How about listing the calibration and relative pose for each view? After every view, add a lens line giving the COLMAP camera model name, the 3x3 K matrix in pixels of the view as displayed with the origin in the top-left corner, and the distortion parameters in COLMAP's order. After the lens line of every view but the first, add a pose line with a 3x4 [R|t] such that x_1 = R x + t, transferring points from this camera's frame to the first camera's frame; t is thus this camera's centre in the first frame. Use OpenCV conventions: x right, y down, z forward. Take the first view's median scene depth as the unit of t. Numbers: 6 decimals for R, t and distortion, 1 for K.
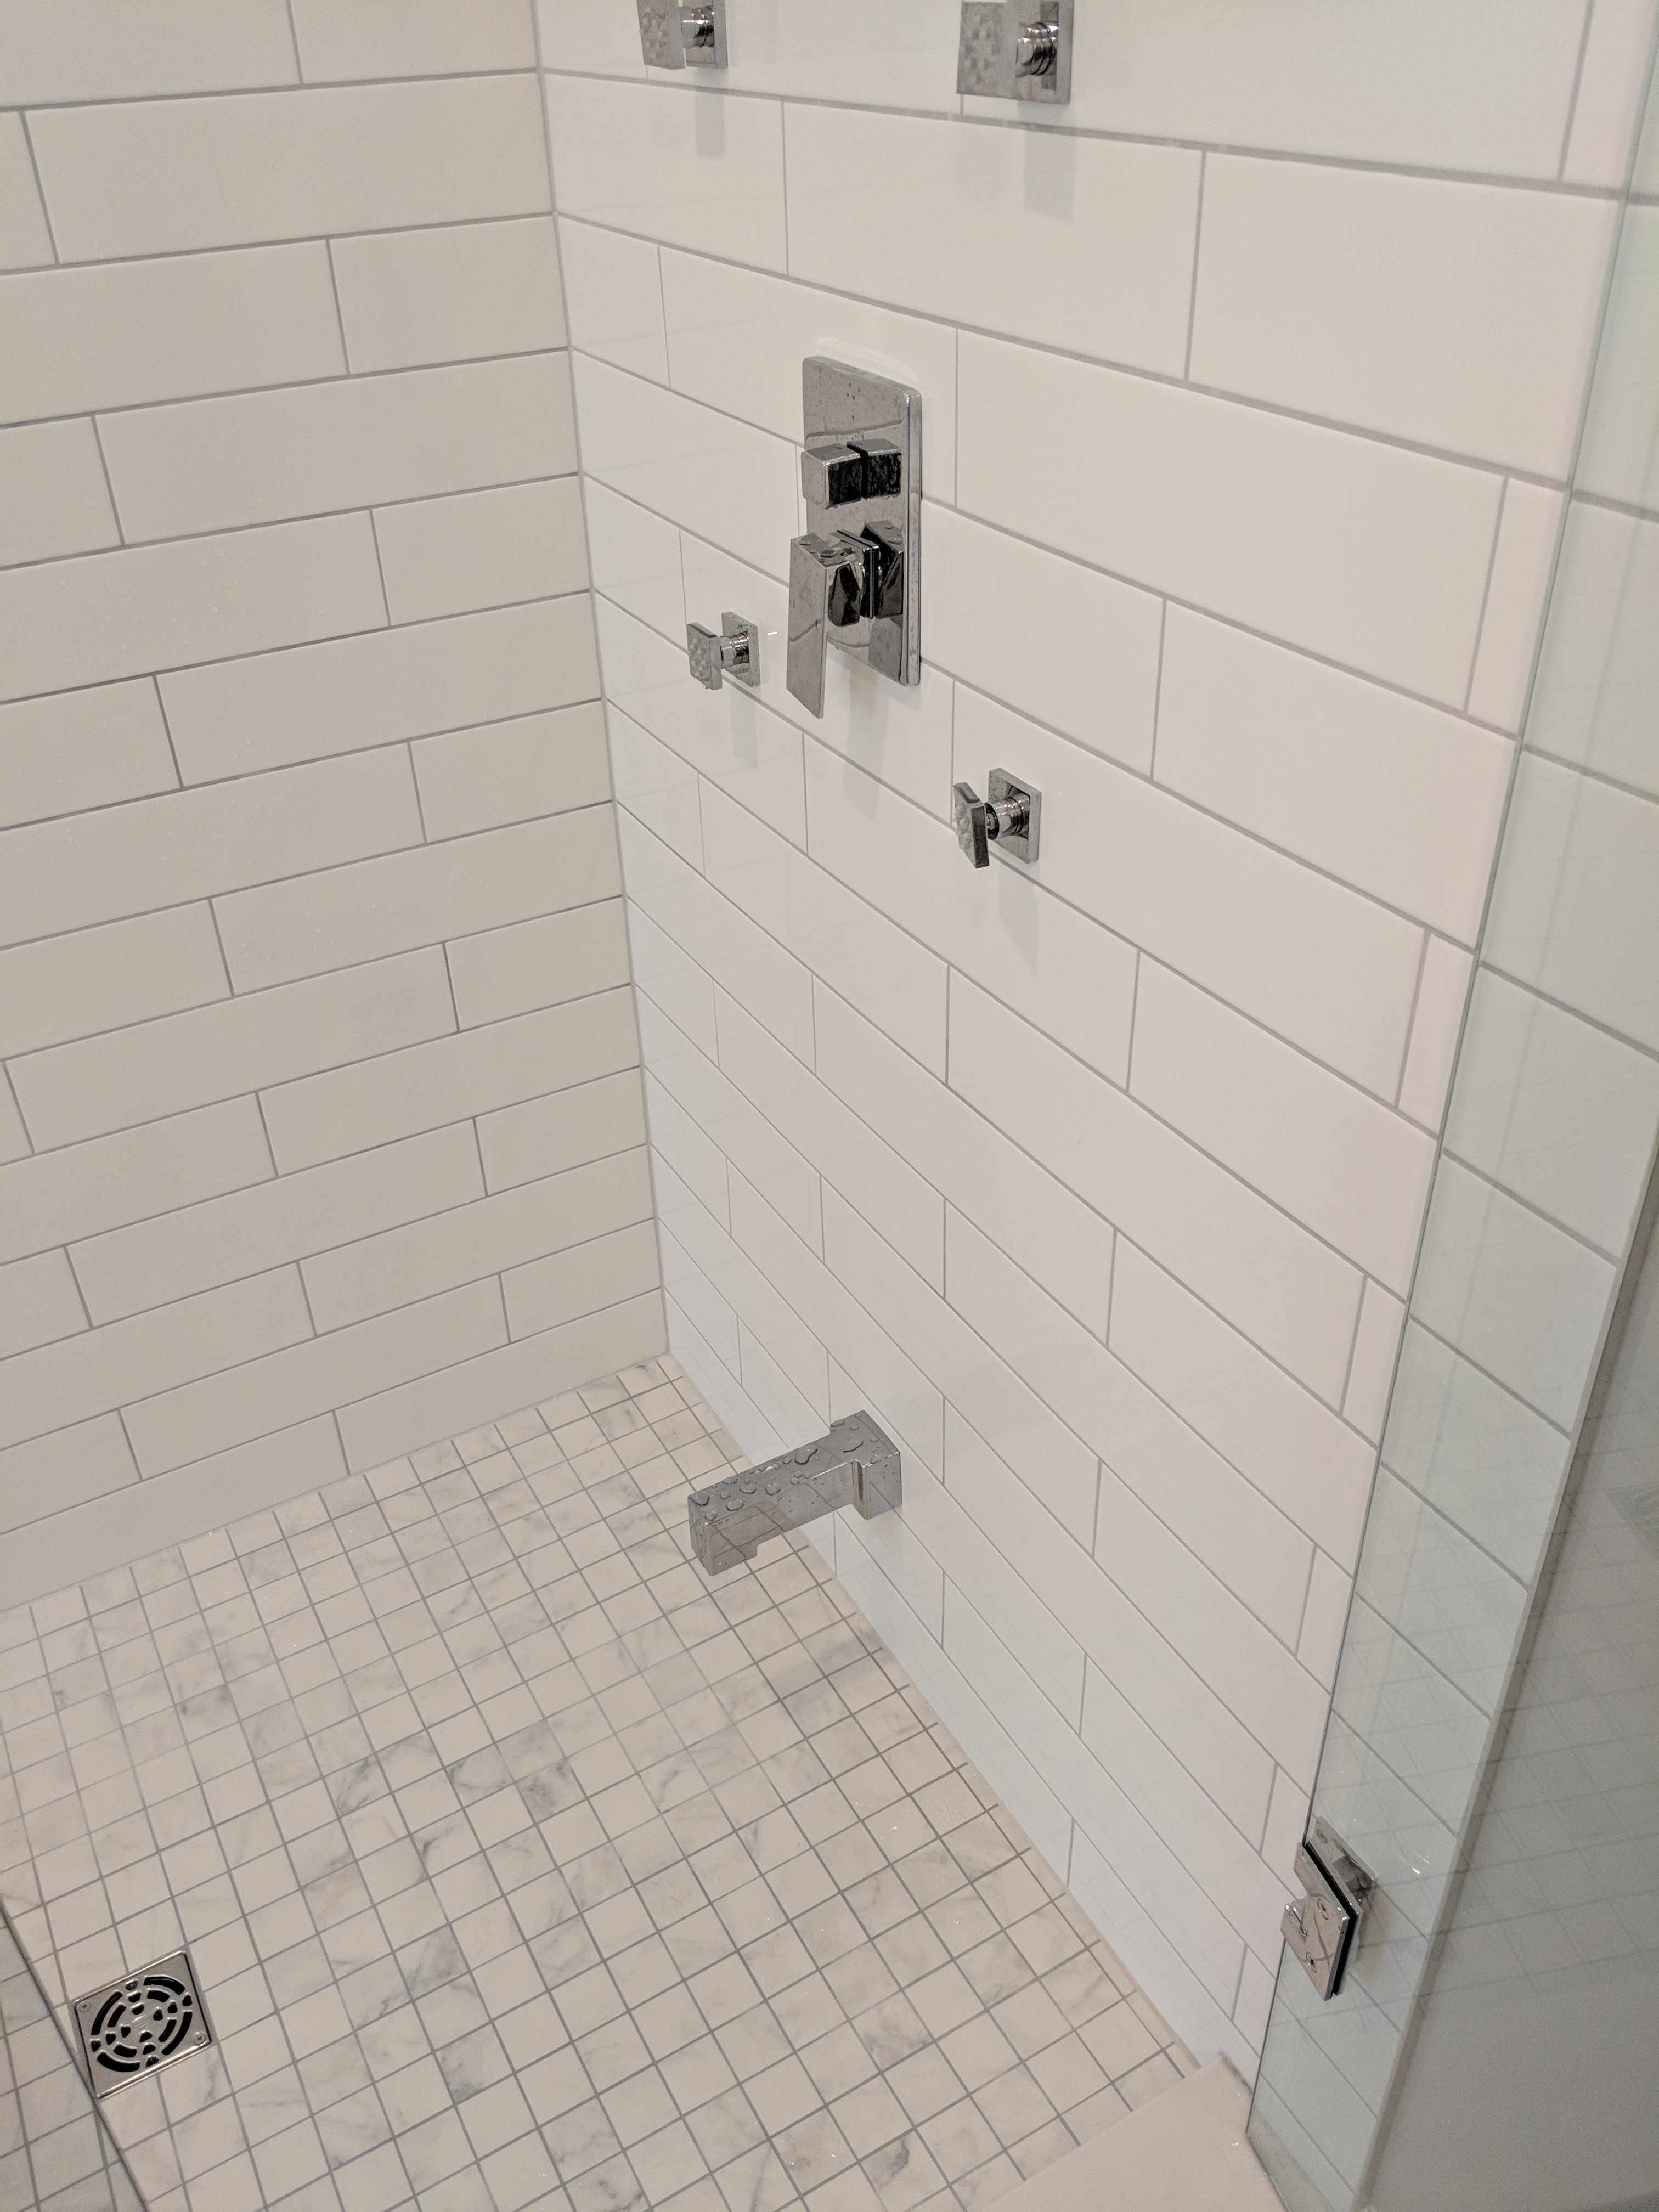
lens RADIAL K [[1806.6, 0, 829.5], [0, 1806.6, 1106.0], [0, 0, 1]] dist [-0.018126, -0.005717]
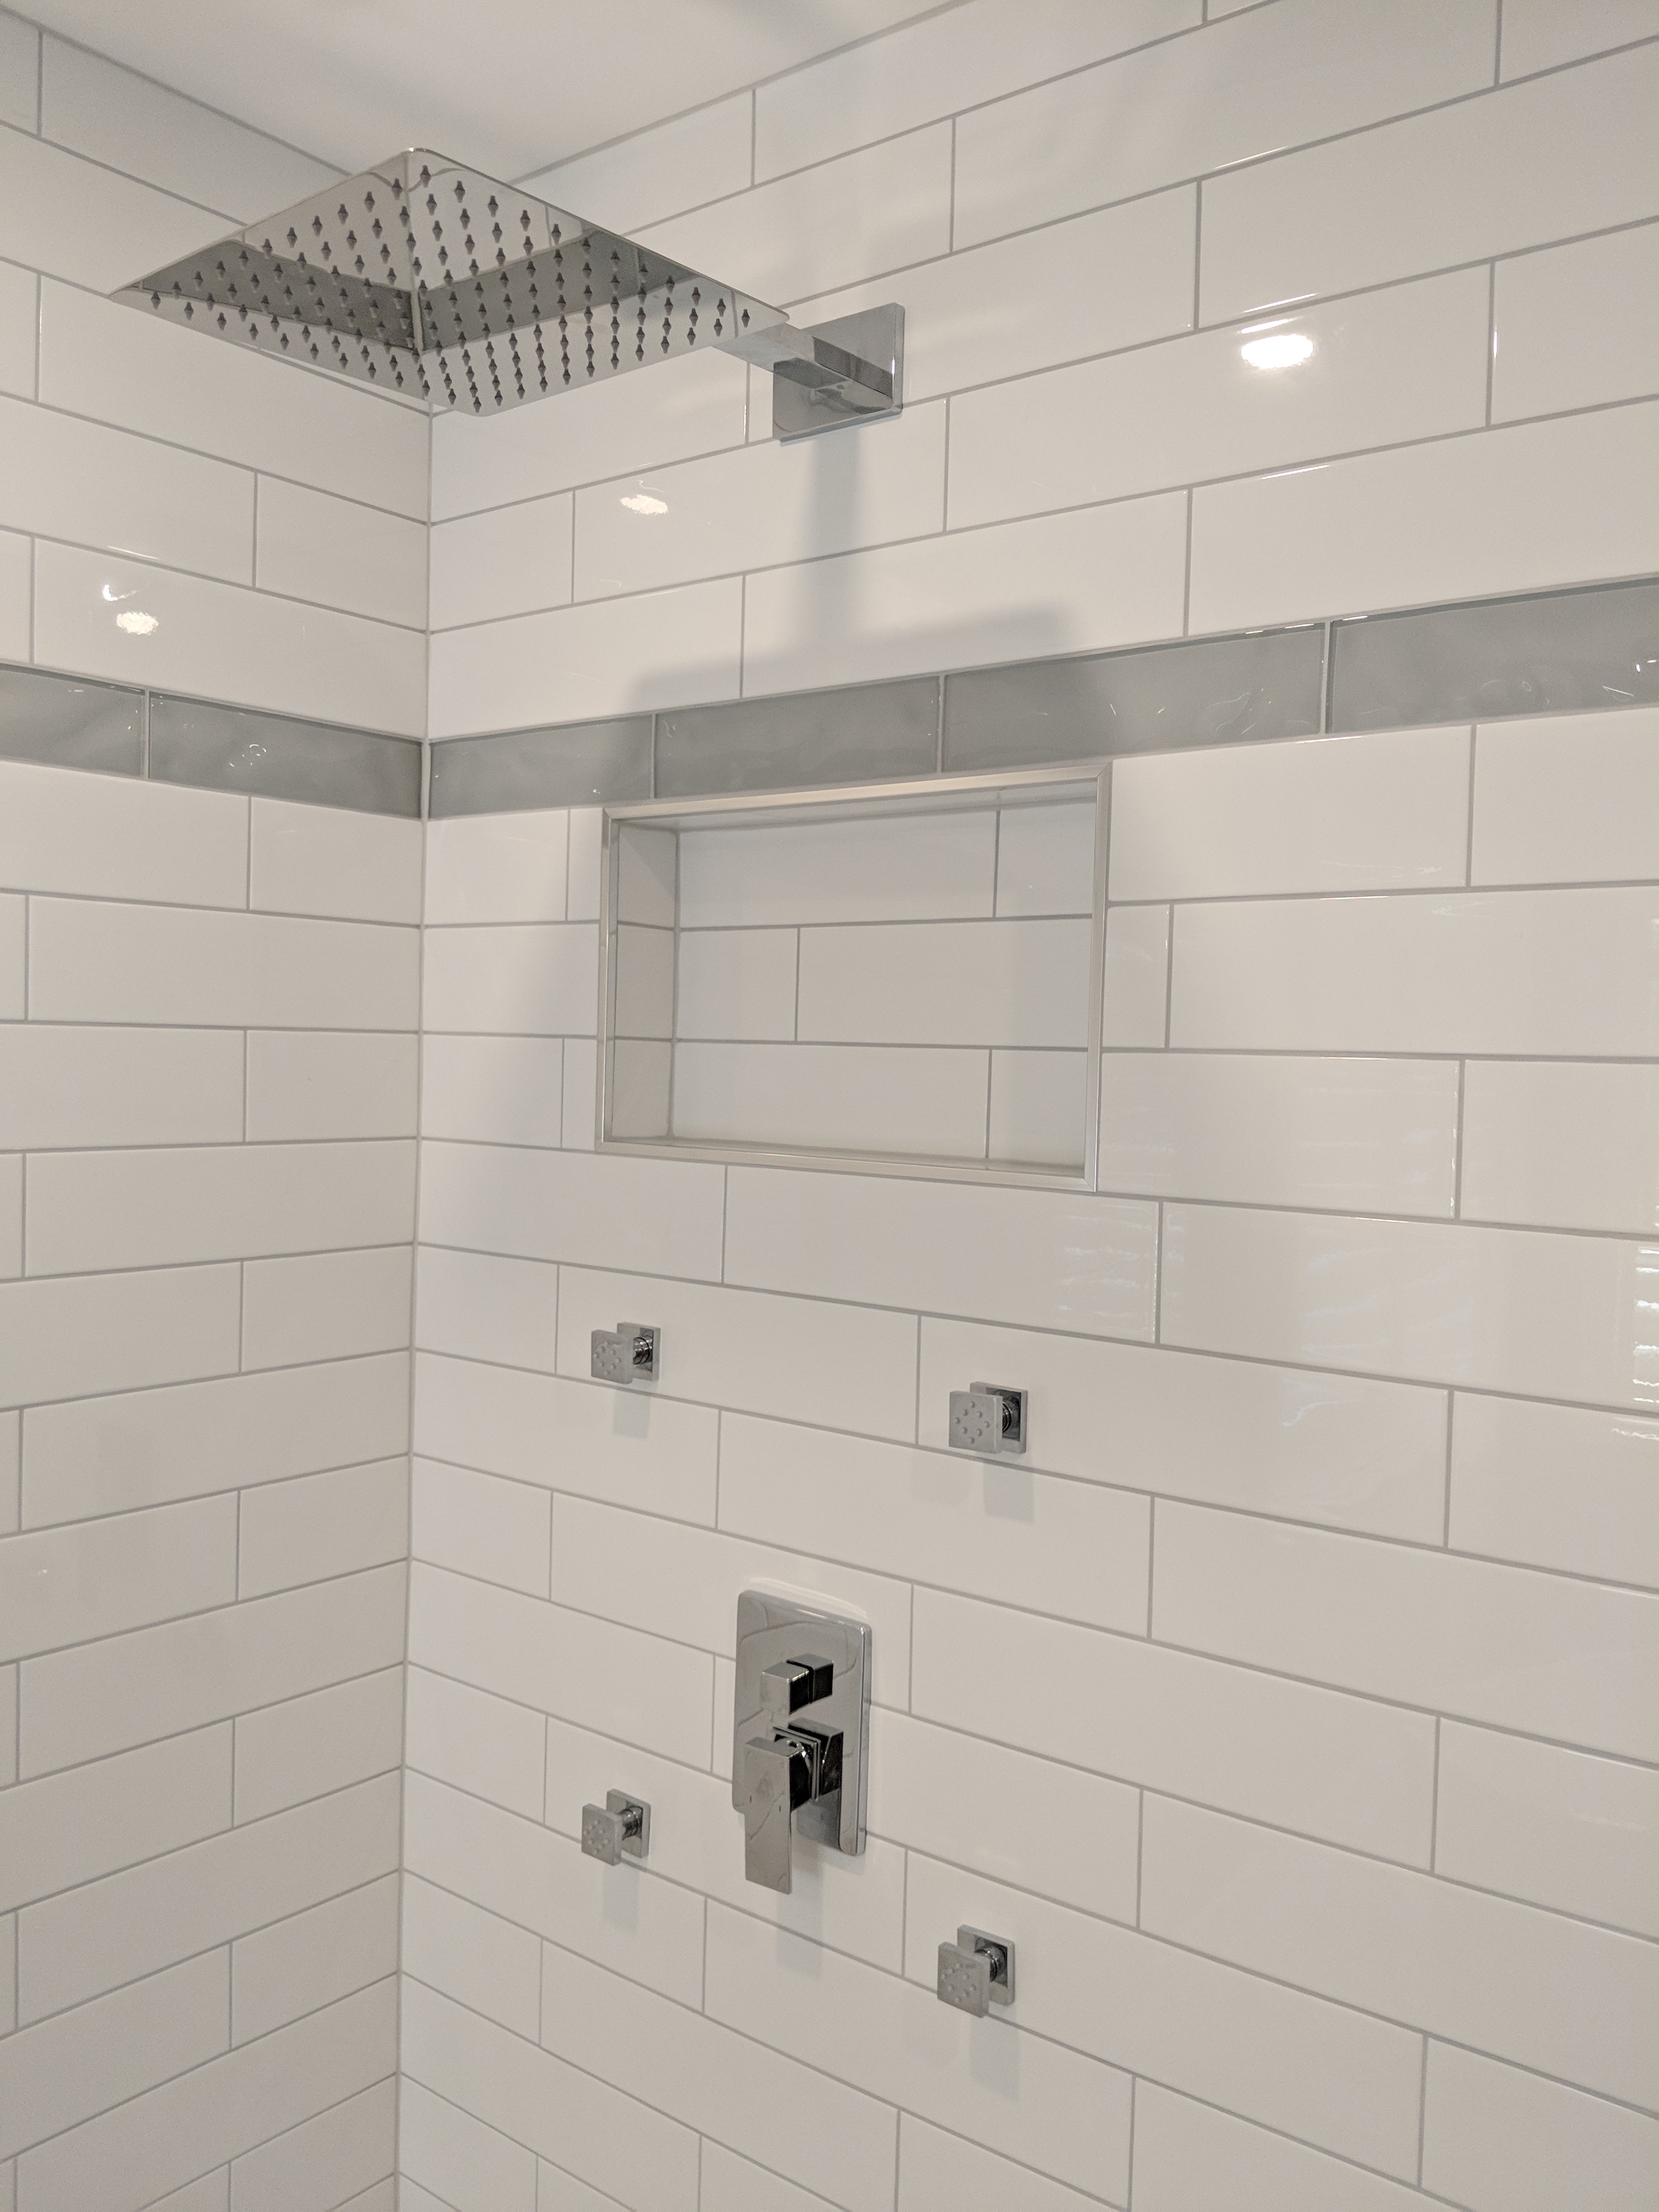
lens RADIAL K [[1802.8, 0, 829.5], [0, 1802.8, 1106.0], [0, 0, 1]] dist [0.010769, -0.003580]
pose [[0.929539, 0.033735, 0.367177, -0.349793], [0.163539, 0.854783, -0.492546, -0.055134], [-0.330472, 0.517889, 0.789037, -0.170428]]
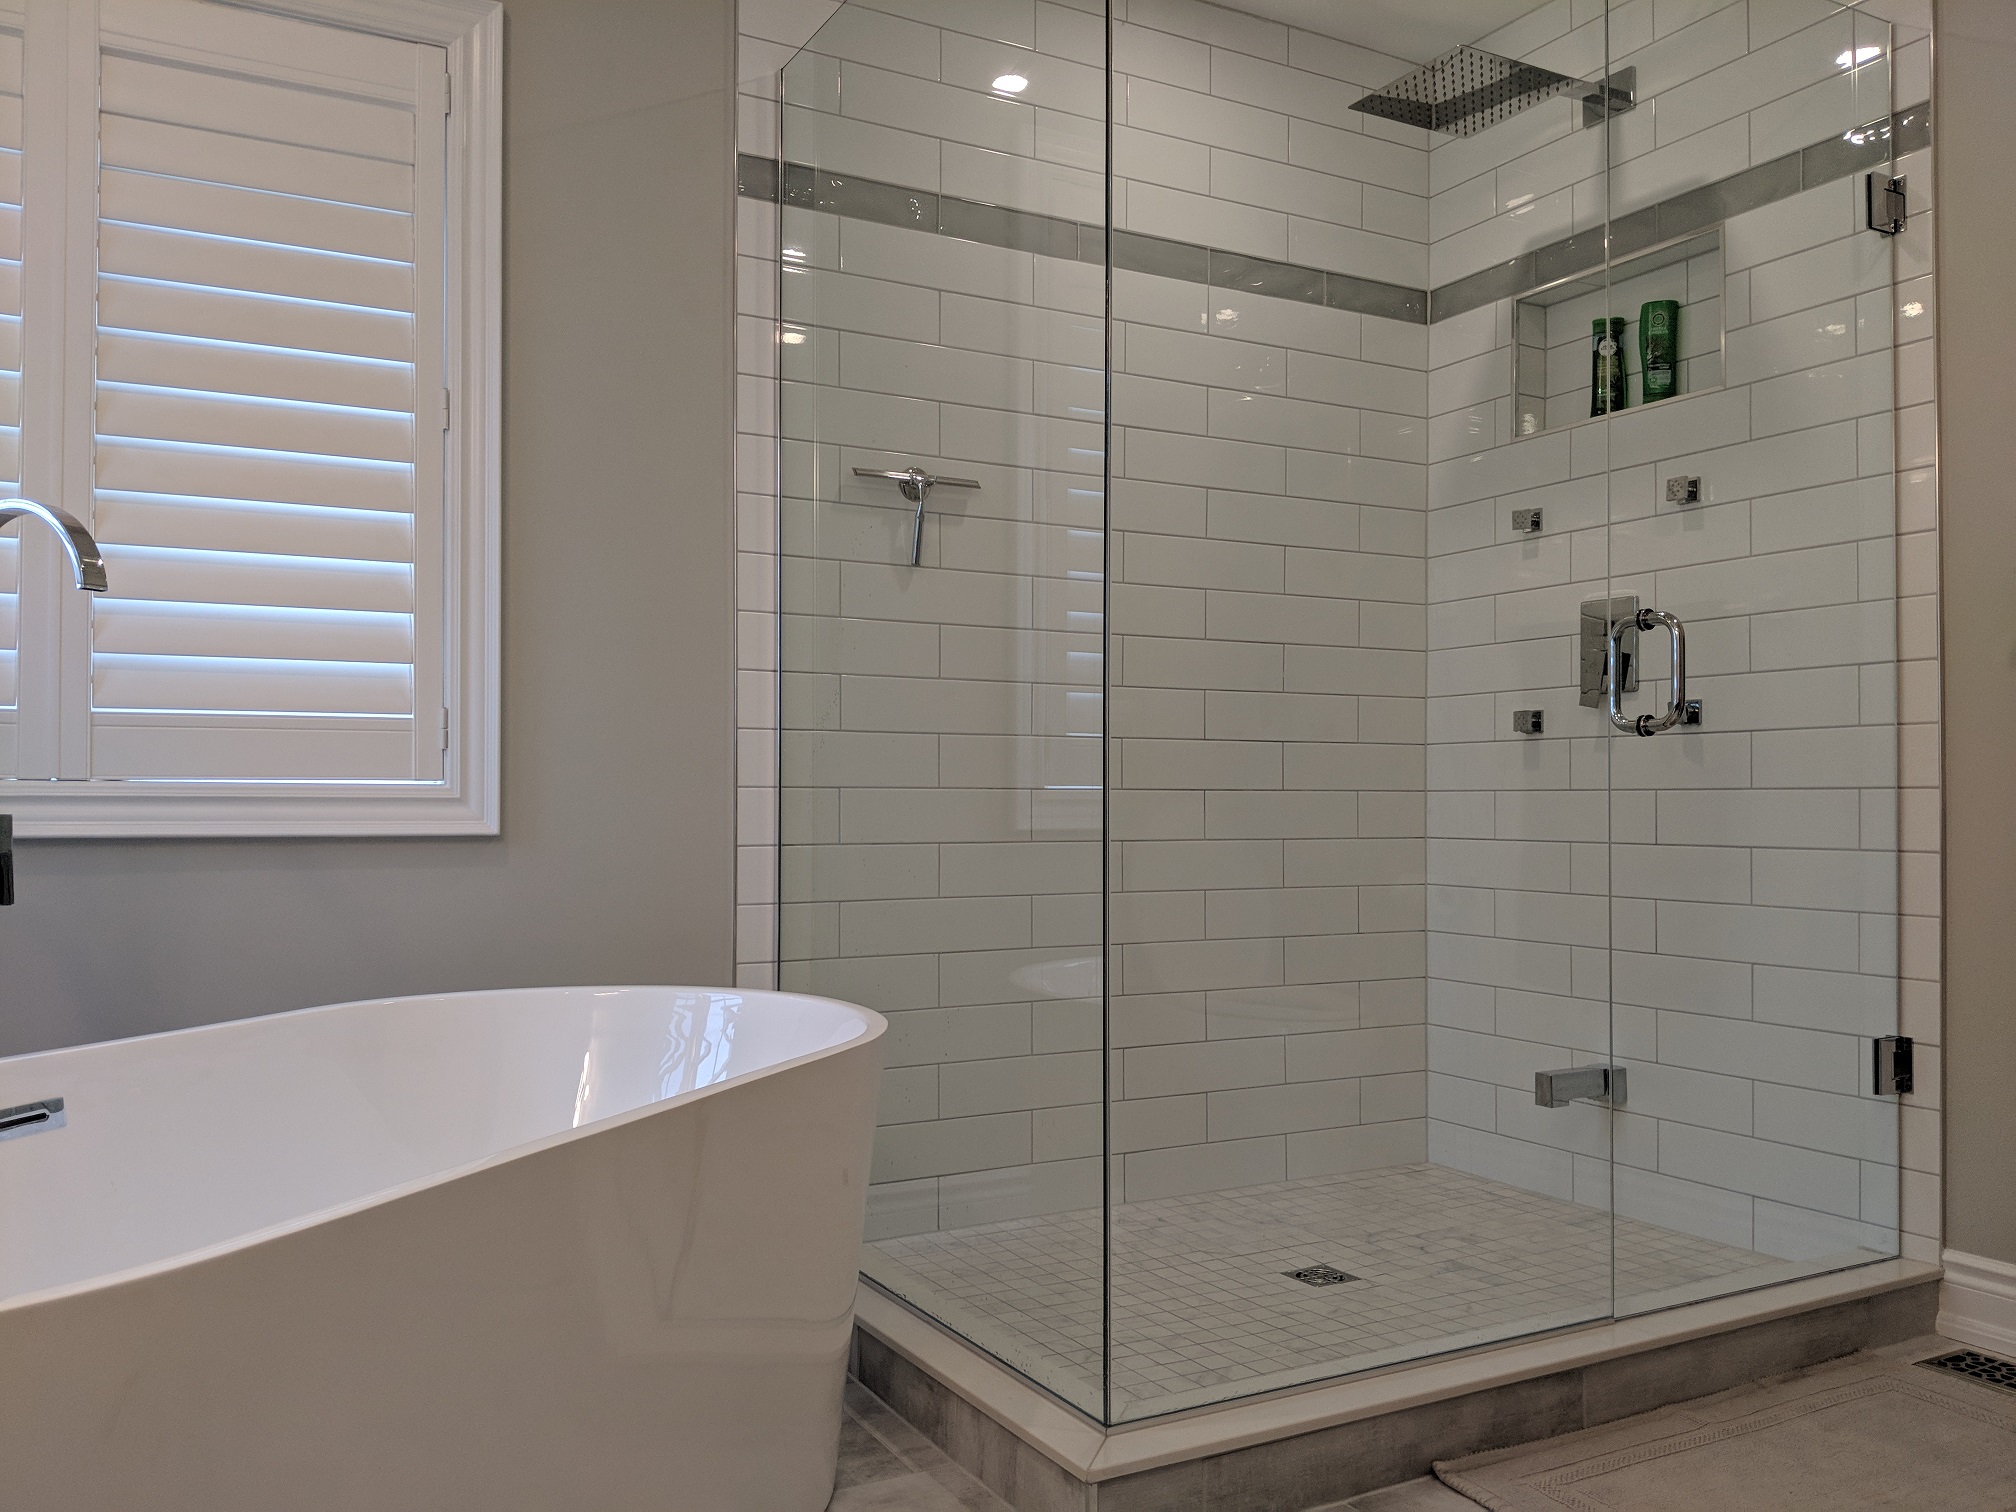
lens RADIAL K [[1643.1, 0, 981.8], [0, 1643.1, 754.0], [0, 0, 1]] dist [0.010769, -0.003580]
pose [[0.999258, 0.029866, -0.024308, -0.767045], [-0.038406, 0.819011, -0.572492, 1.151047], [0.002810, 0.573000, 0.819550, -0.922687]]
